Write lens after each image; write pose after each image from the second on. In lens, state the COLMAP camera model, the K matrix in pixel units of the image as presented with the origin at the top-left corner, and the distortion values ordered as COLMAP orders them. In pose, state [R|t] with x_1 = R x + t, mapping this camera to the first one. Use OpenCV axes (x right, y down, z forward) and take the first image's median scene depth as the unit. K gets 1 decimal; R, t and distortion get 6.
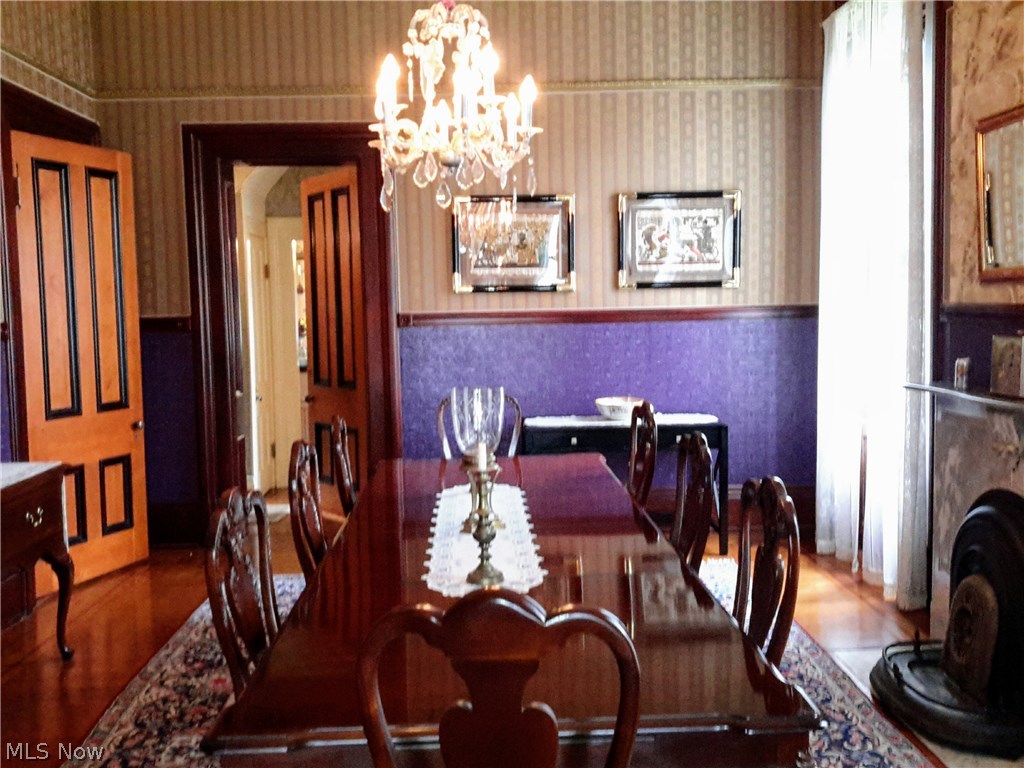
lens RADIAL K [[963.3, 0, 511.9], [0, 963.3, 376.4], [0, 0, 1]] dist [0.037162, 0.000000]
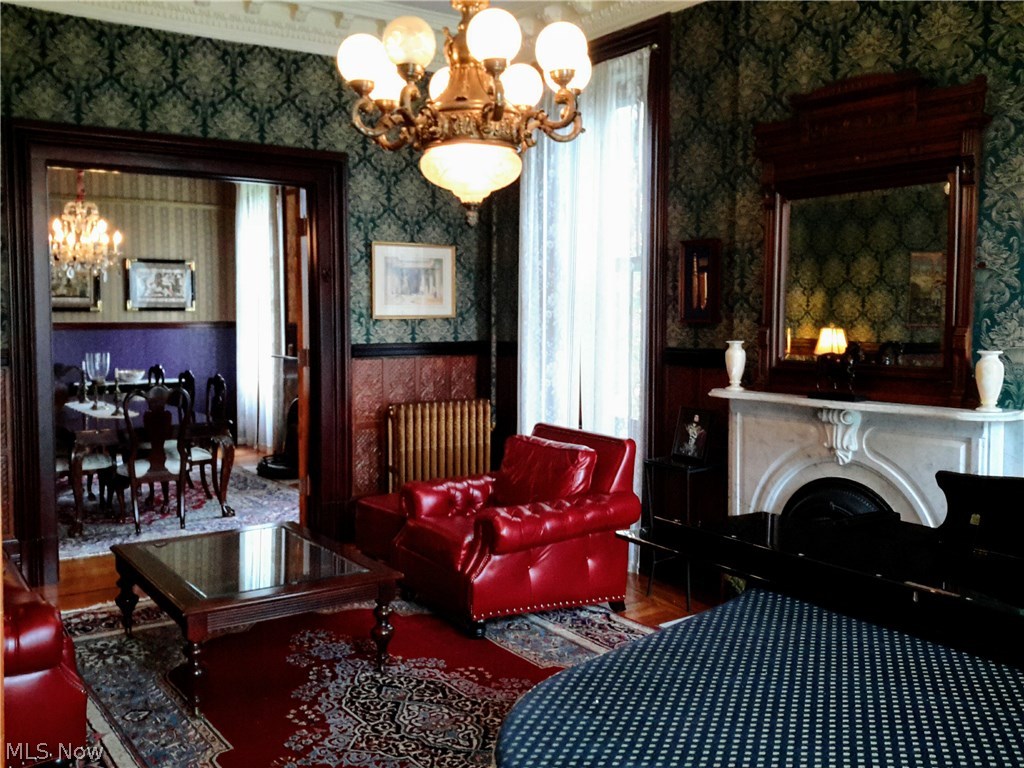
lens RADIAL K [[963.3, 0, 510.0], [0, 963.3, 379.4], [0, 0, 1]] dist [0.037162, 0.000000]
pose [[0.841908, -0.017953, 0.539323, -0.270733], [0.022392, 0.999748, -0.001675, 0.058286], [-0.539157, 0.013487, 0.842097, -0.930756]]
